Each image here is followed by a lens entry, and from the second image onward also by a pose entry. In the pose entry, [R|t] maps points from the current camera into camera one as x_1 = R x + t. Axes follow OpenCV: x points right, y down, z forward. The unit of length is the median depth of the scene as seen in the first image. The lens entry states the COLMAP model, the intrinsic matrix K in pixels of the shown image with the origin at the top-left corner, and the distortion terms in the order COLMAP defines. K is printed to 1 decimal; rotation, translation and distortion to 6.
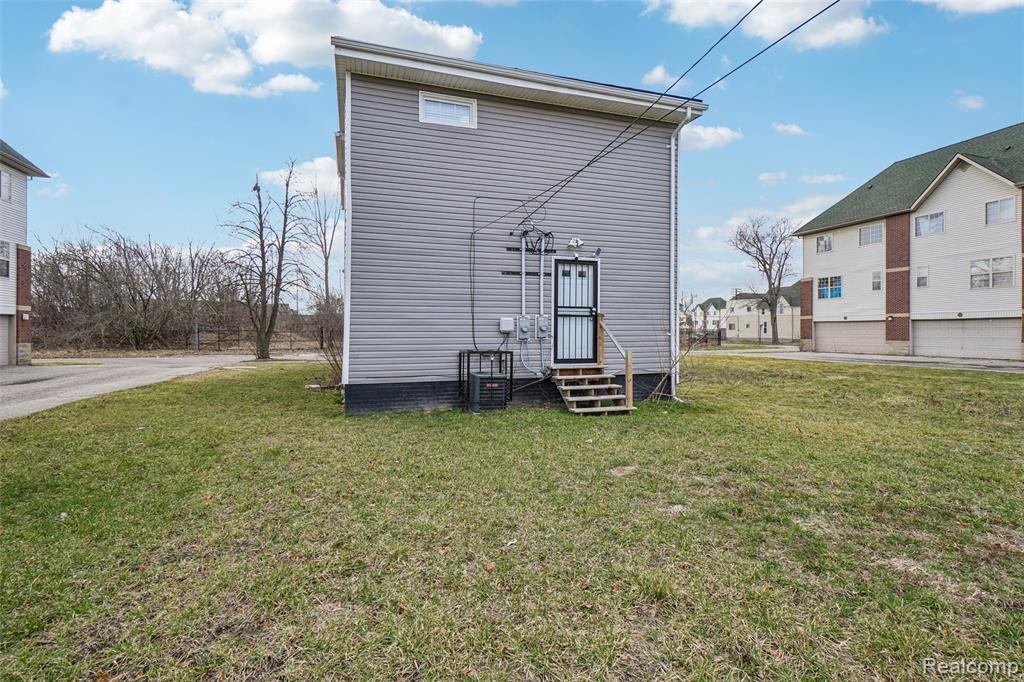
lens RADIAL K [[473.4, 0, 505.5], [0, 473.4, 337.0], [0, 0, 1]] dist [-0.001432, -0.000307]
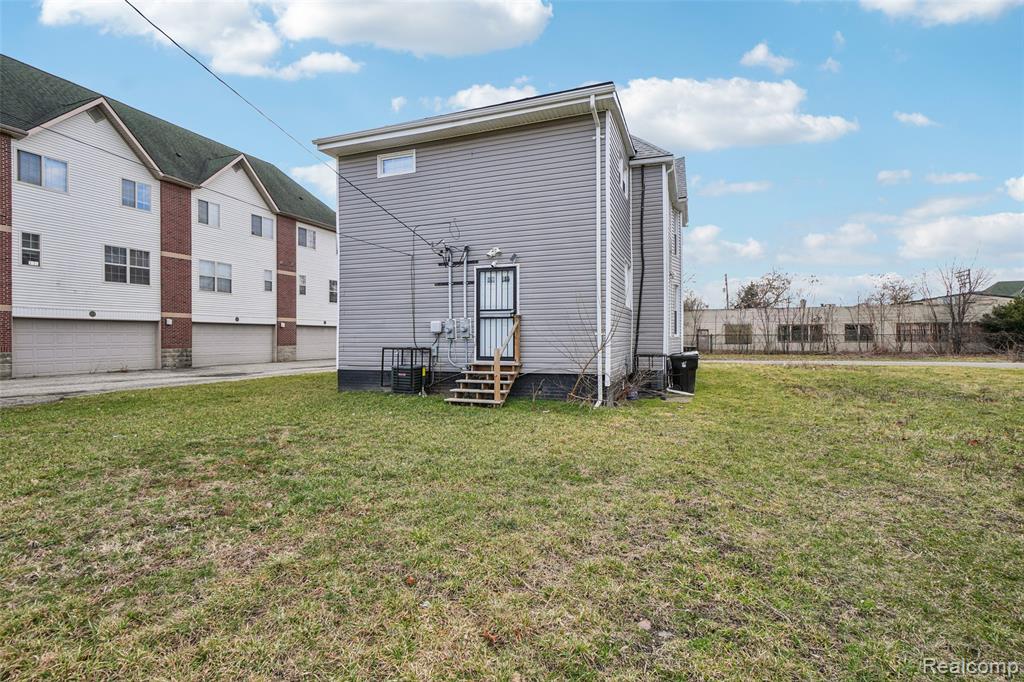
lens RADIAL K [[473.4, 0, 502.7], [0, 473.4, 340.6], [0, 0, 1]] dist [-0.001432, -0.000307]
pose [[0.783294, 0.002175, -0.621647, 0.858912], [-0.000358, 0.999995, 0.003047, 0.005133], [0.621651, -0.002164, 0.783291, 0.145310]]
